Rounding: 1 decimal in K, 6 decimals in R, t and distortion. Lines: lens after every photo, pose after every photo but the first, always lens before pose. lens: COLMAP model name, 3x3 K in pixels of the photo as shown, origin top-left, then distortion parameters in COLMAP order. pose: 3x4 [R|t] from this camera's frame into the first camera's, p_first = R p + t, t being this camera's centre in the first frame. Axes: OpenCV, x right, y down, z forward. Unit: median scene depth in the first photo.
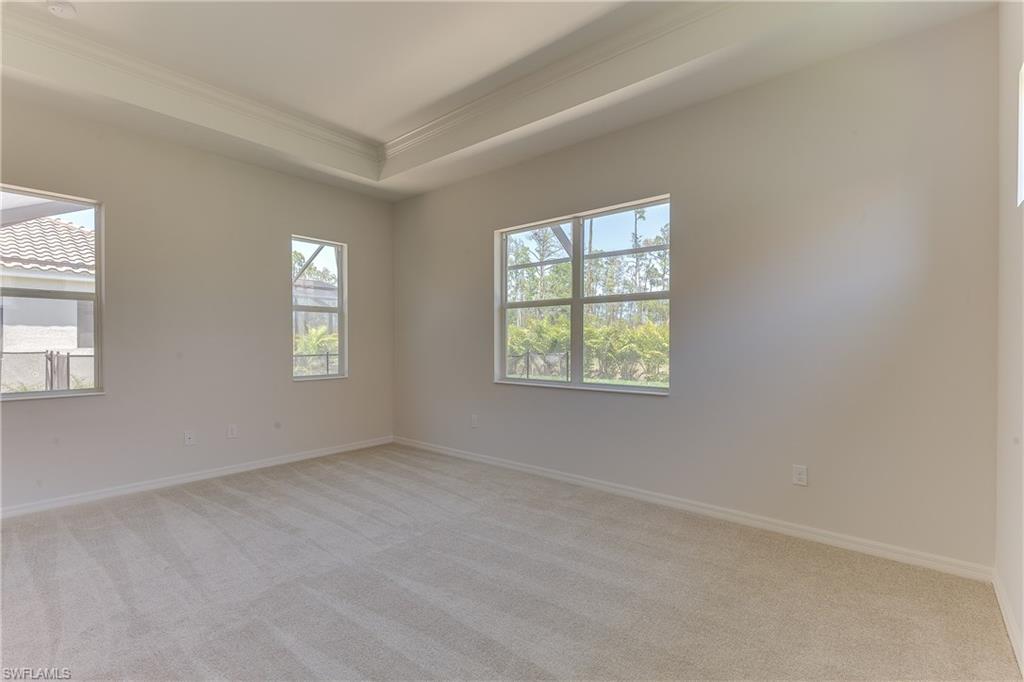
lens RADIAL K [[465.1, 0, 516.8], [0, 465.1, 344.2], [0, 0, 1]] dist [0.007443, -0.001197]
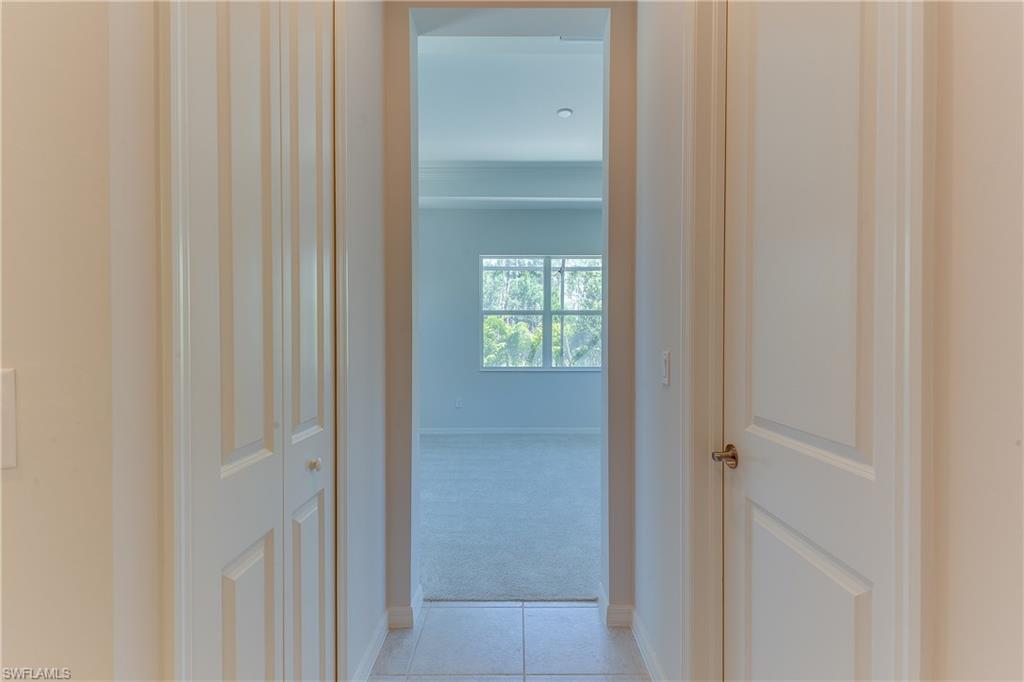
lens RADIAL K [[465.1, 0, 516.8], [0, 465.1, 344.2], [0, 0, 1]] dist [0.007443, -0.001197]
pose [[0.764289, -0.006525, 0.644841, -0.847430], [0.003021, 0.999974, 0.006538, -0.001247], [-0.644867, -0.003049, 0.764289, -0.072326]]
